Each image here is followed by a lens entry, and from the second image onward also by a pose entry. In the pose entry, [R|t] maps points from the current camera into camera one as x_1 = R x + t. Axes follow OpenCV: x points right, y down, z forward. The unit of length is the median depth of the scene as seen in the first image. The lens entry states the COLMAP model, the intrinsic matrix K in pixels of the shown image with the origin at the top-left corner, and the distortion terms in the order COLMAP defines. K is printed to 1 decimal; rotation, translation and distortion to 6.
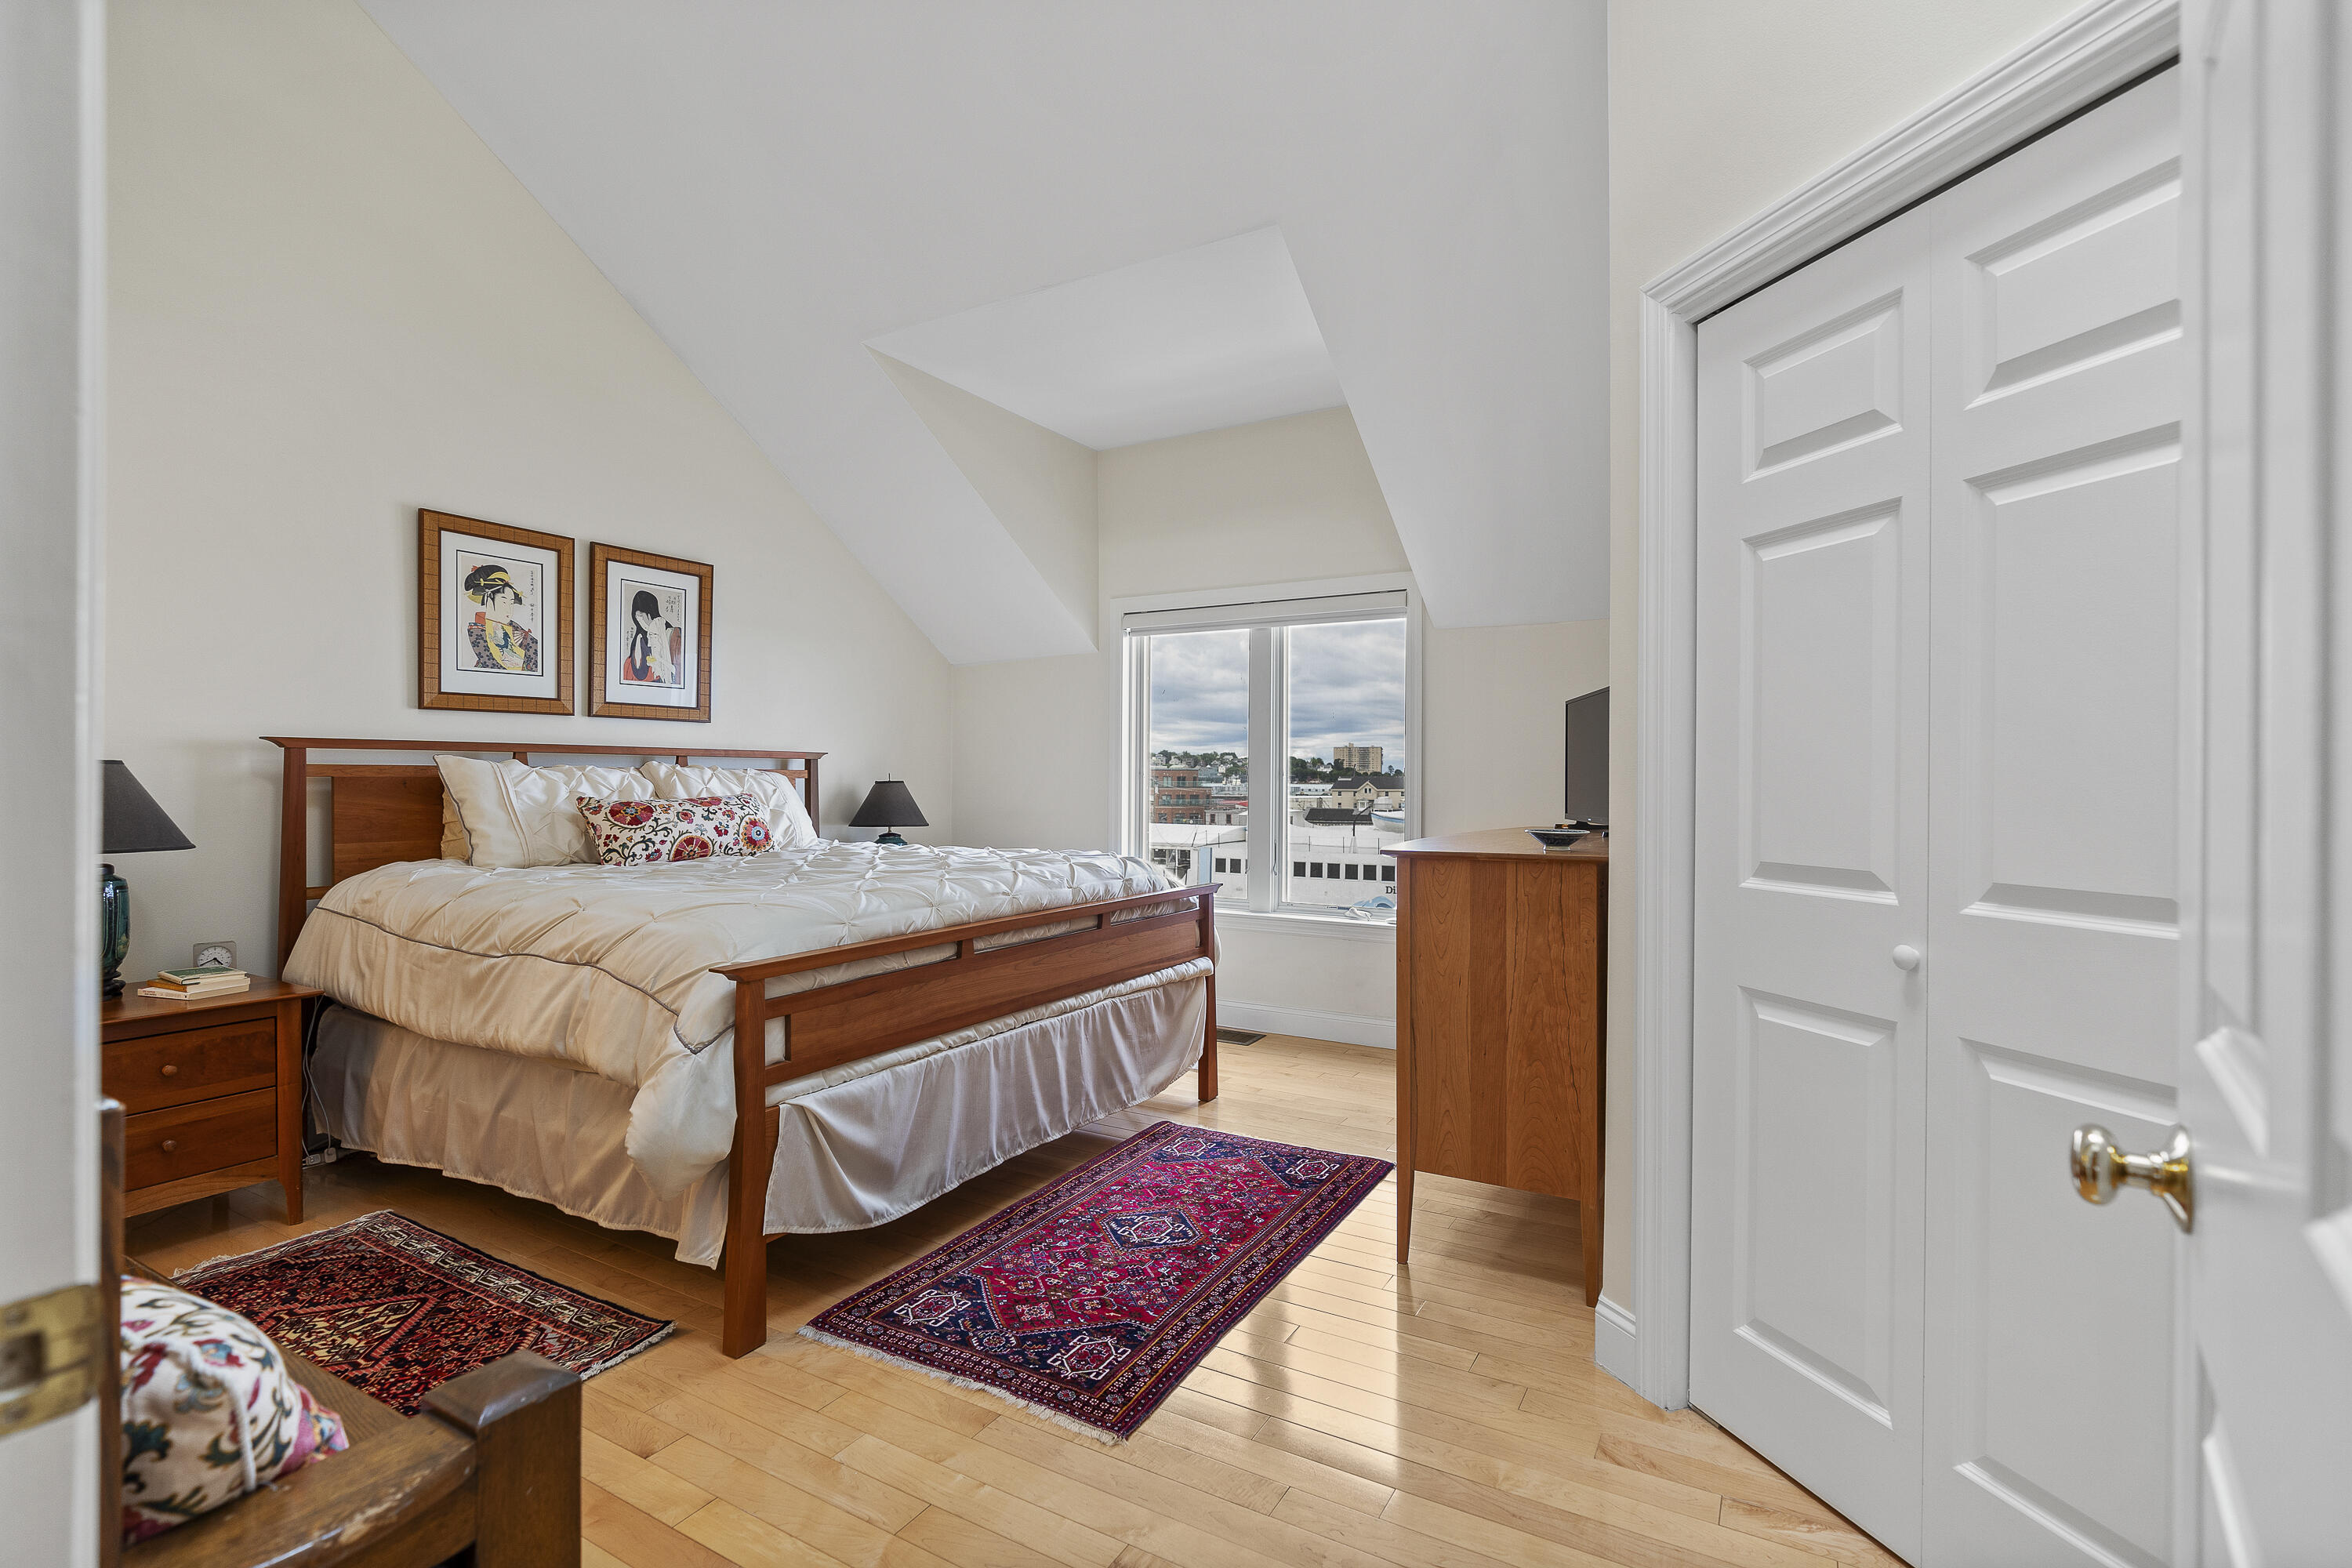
lens RADIAL K [[1080.4, 0, 1169.5], [0, 1080.4, 777.4], [0, 0, 1]] dist [-0.004985, 0.003031]
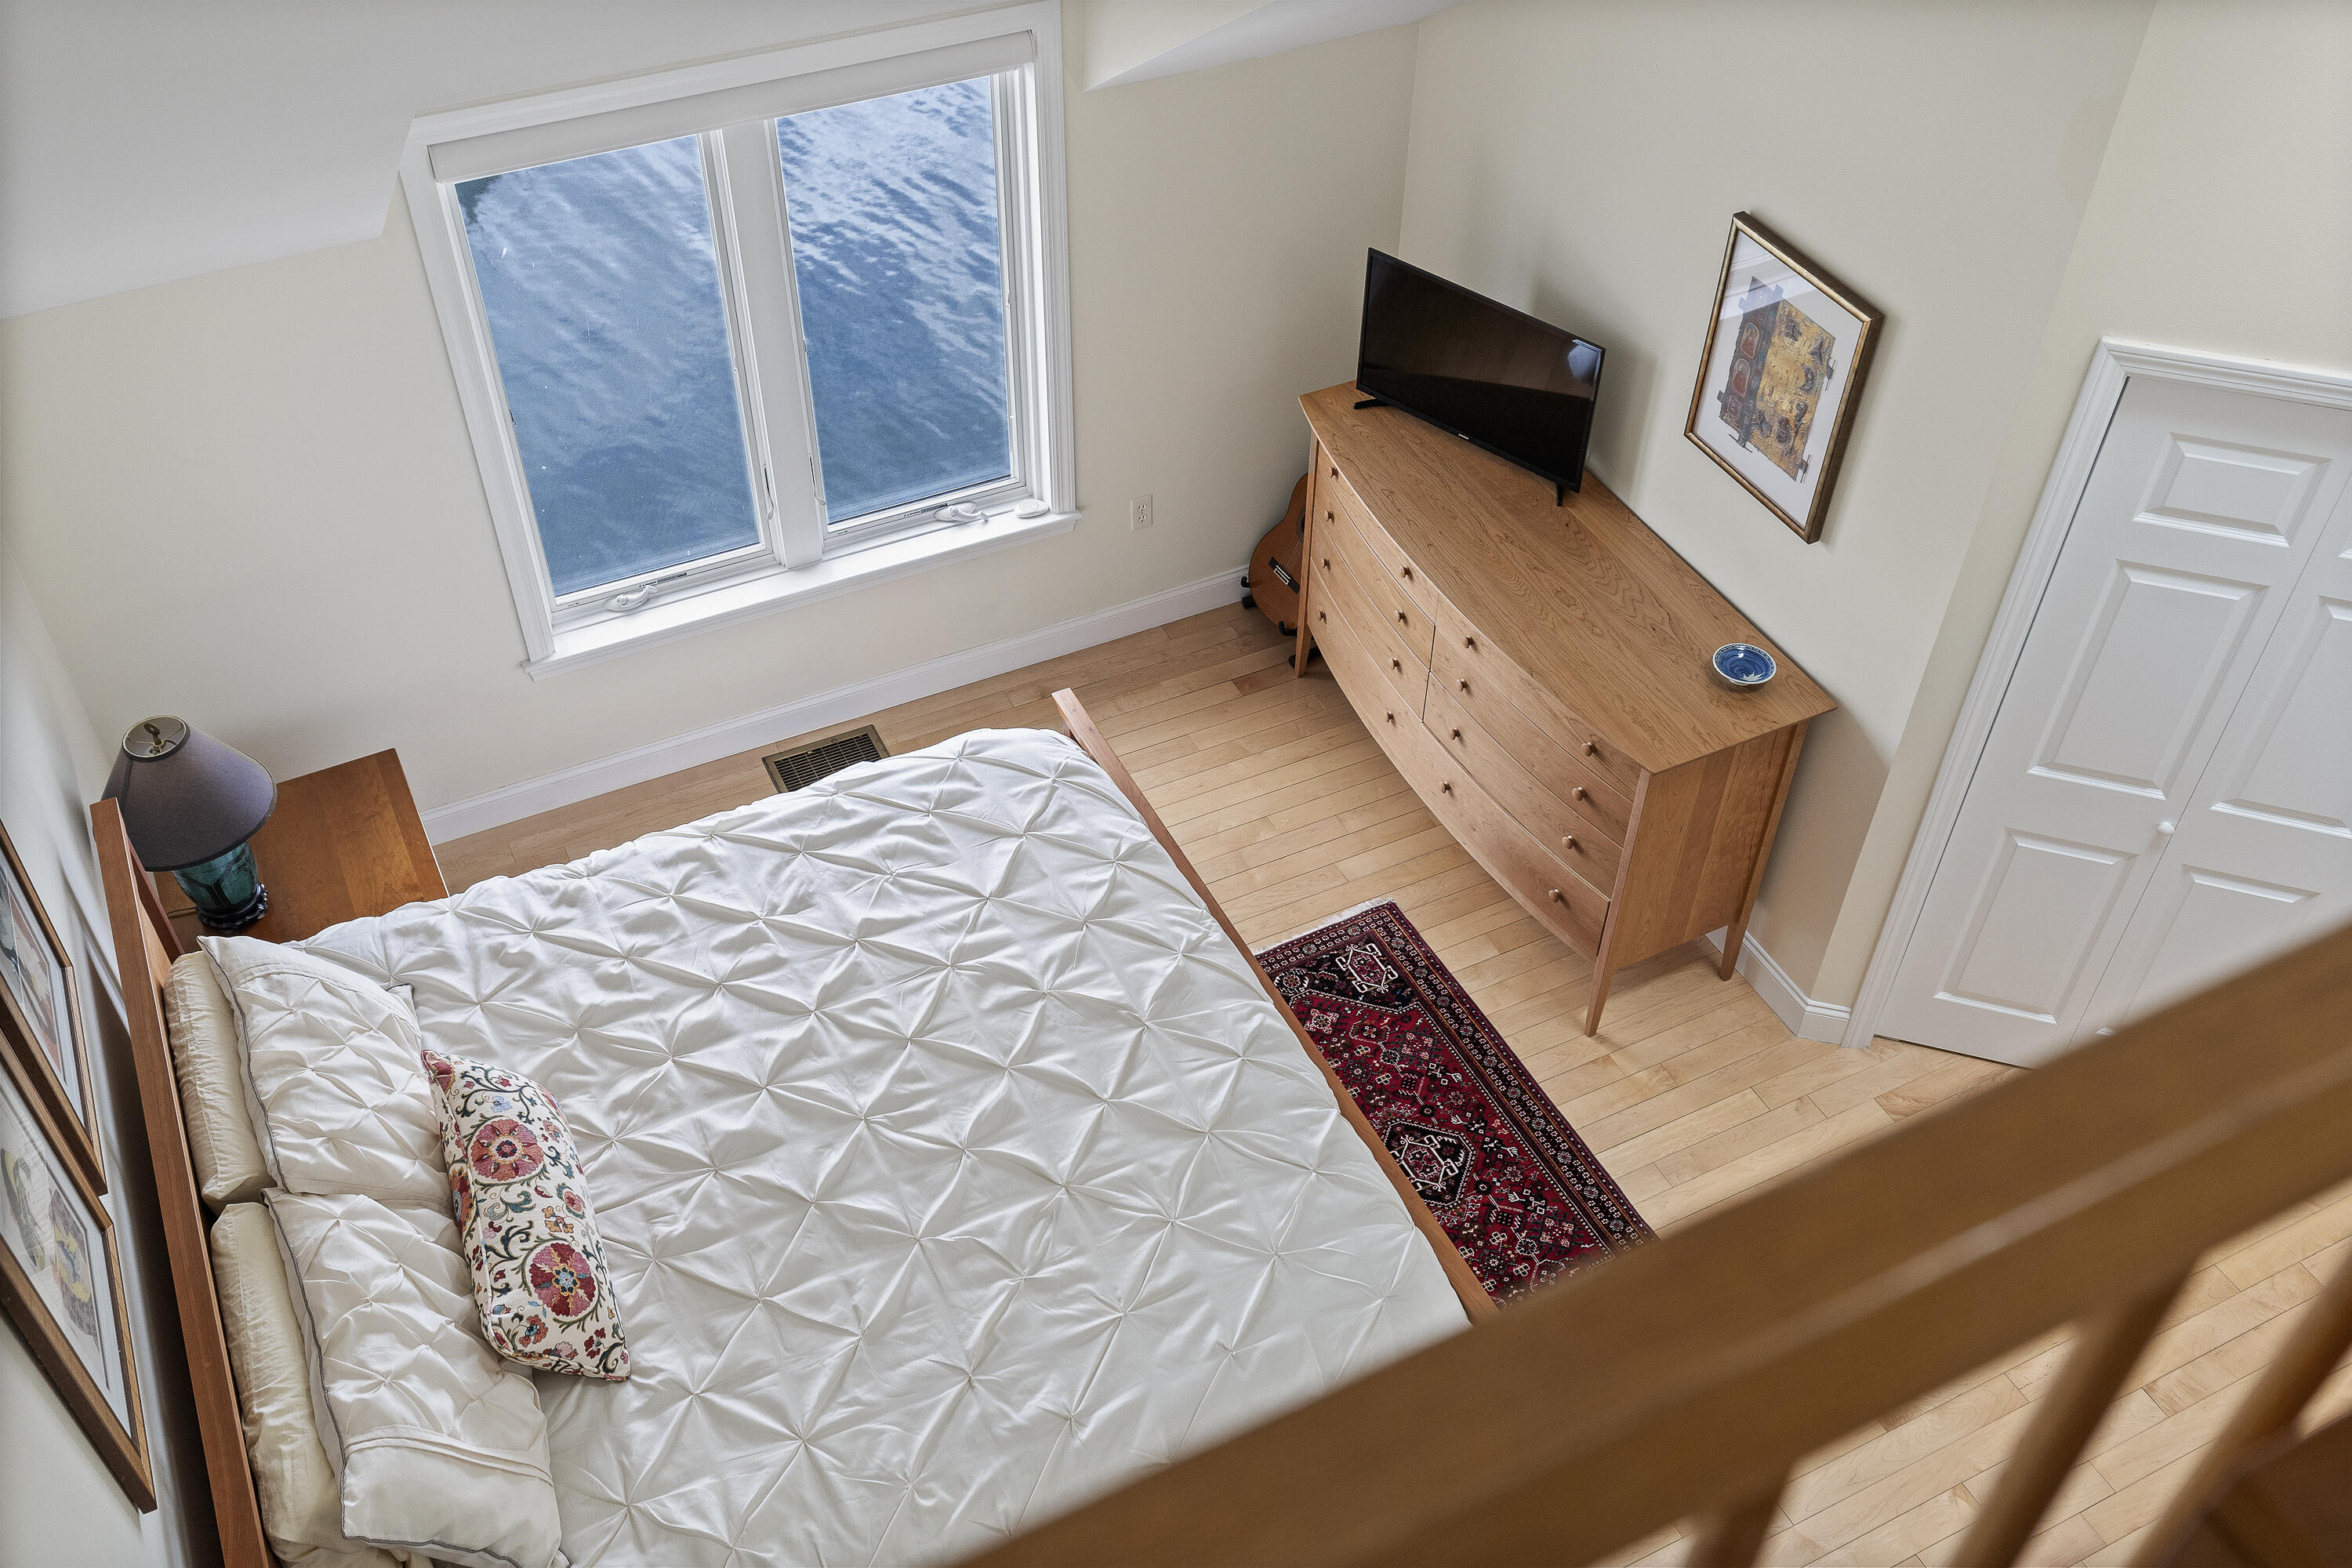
lens RADIAL K [[2072.8, 0, 1166.3], [0, 2072.8, 798.1], [0, 0, 1]] dist [-0.004266, 0.016815]
pose [[0.549849, -0.584060, 0.597110, -1.133853], [-0.010174, 0.710139, 0.703988, -1.190322], [-0.835202, -0.393162, 0.384527, 0.659438]]
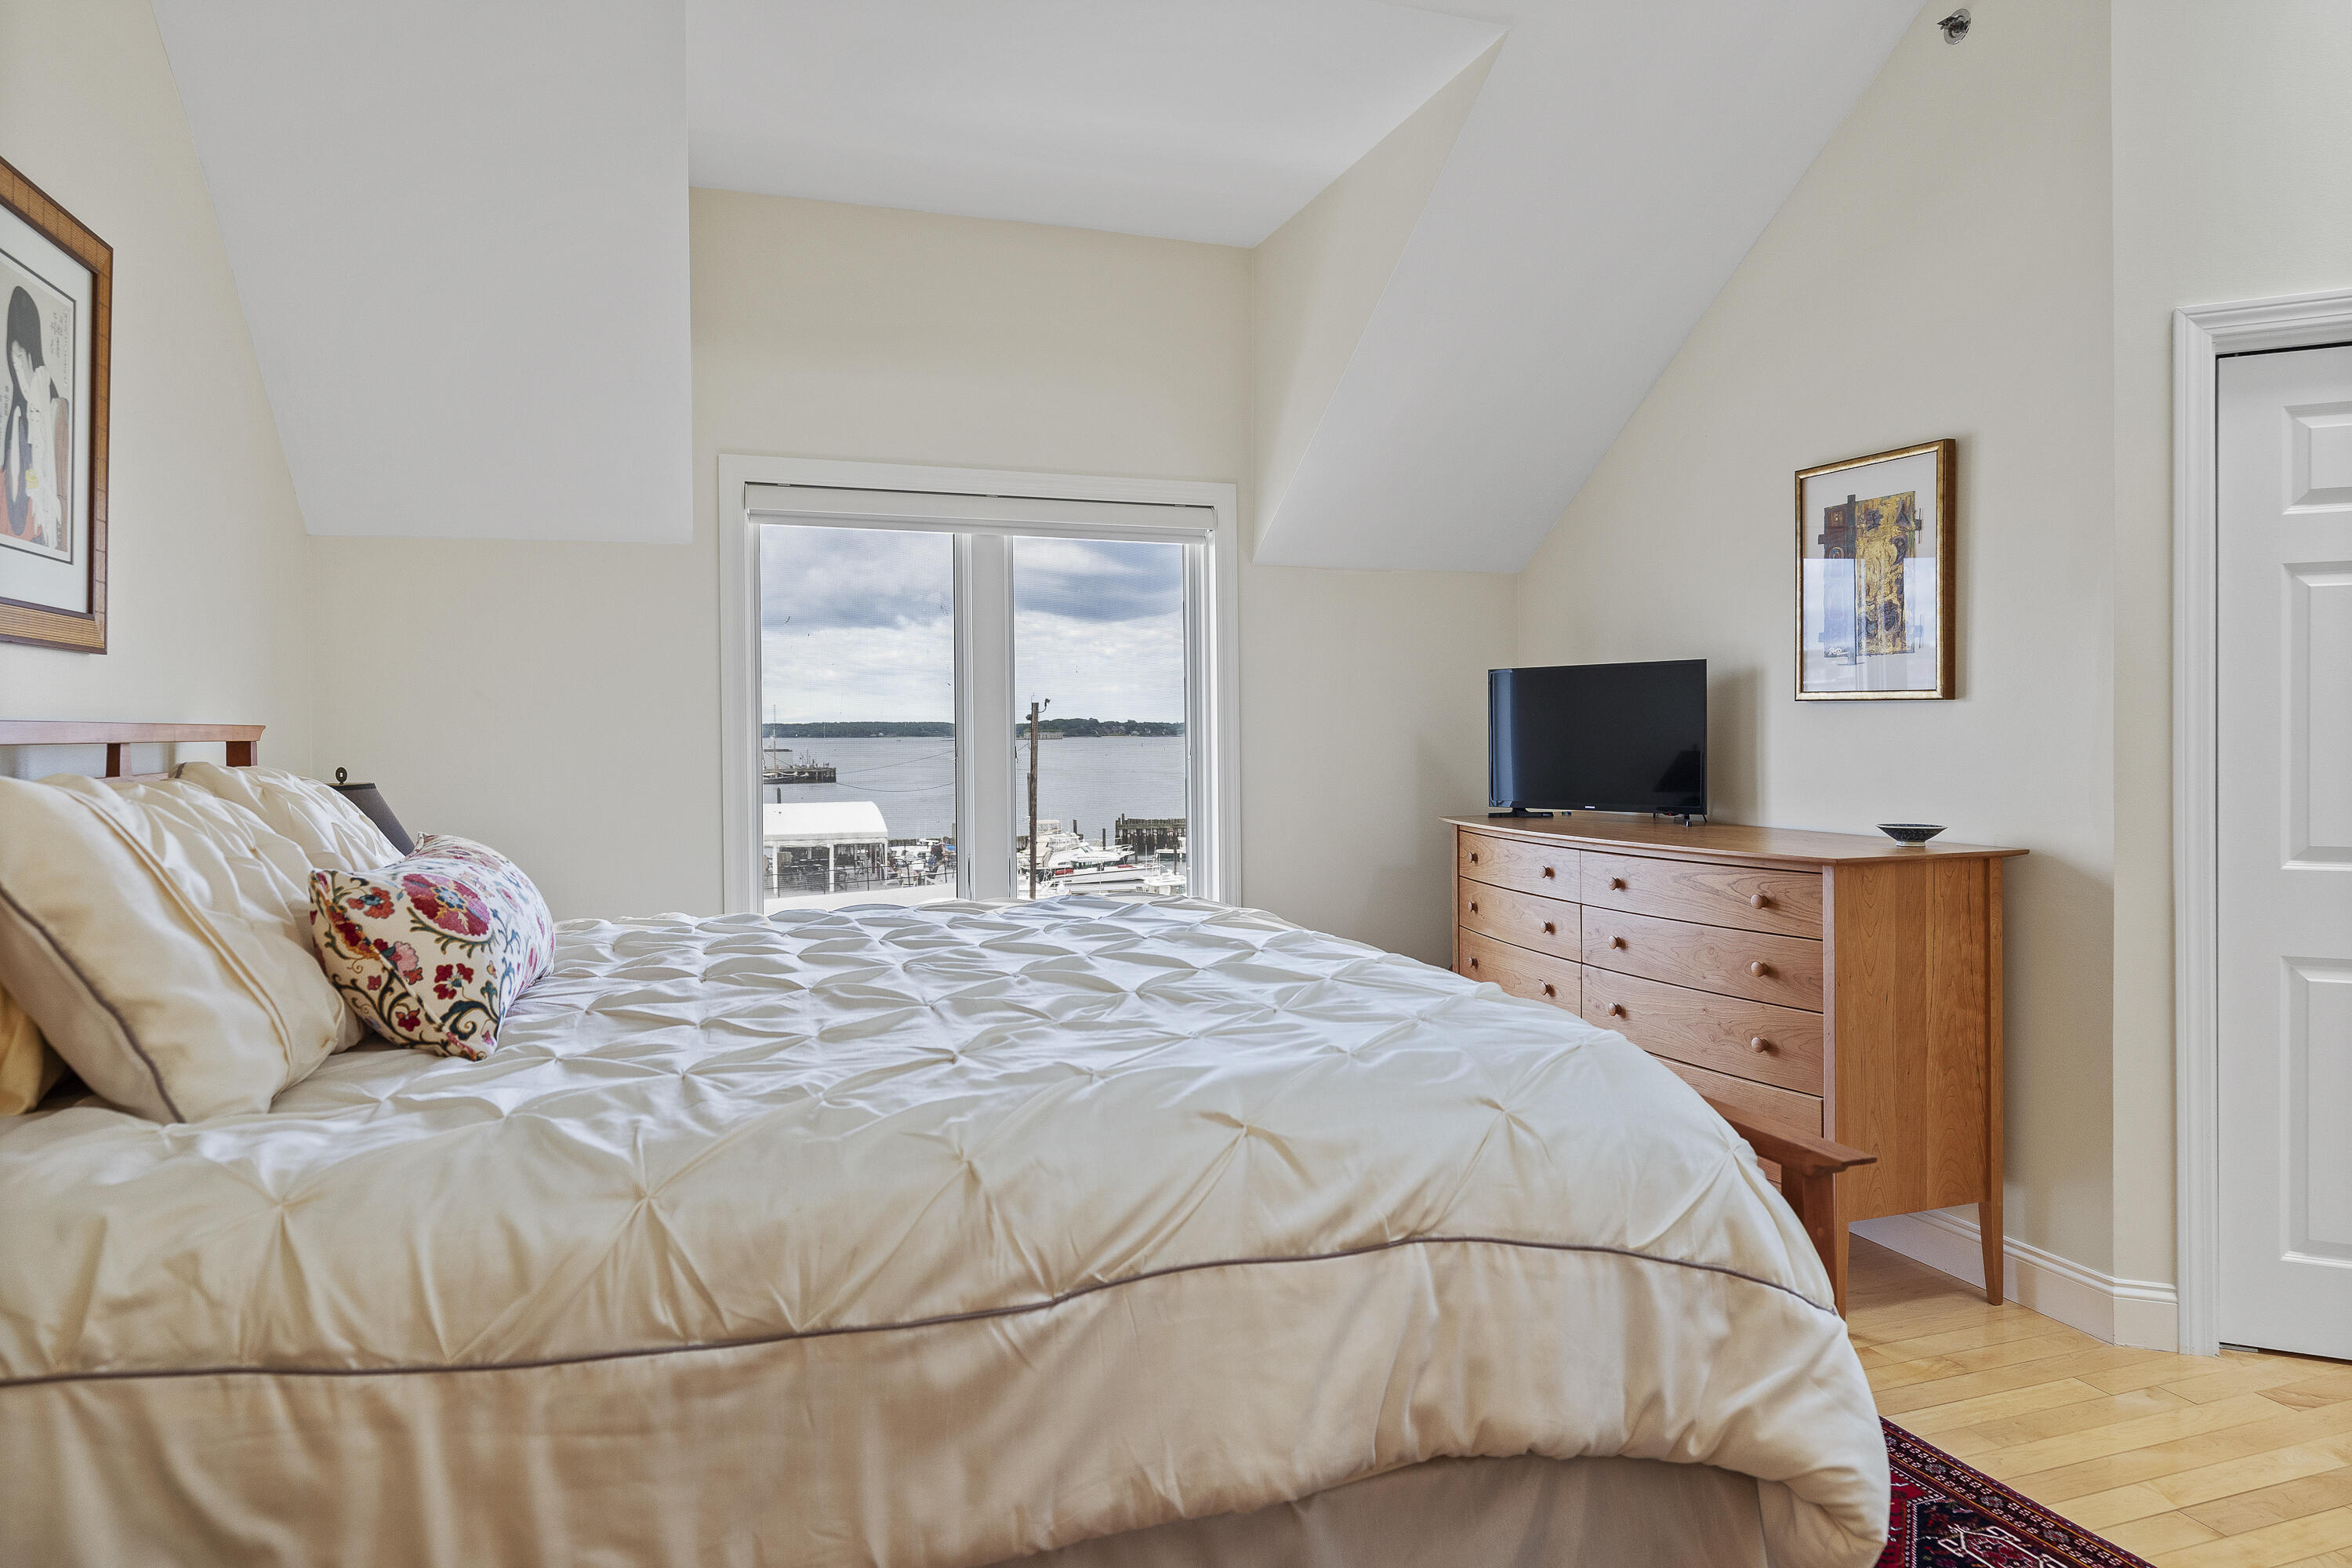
lens RADIAL K [[1449.6, 0, 1178.8], [0, 1449.6, 749.3], [0, 0, 1]] dist [-0.001316, 0.003120]
pose [[0.648027, -0.014725, 0.761475, -1.025579], [0.005302, 0.999876, 0.014823, -0.040060], [-0.761599, -0.005568, 0.648025, 0.660001]]
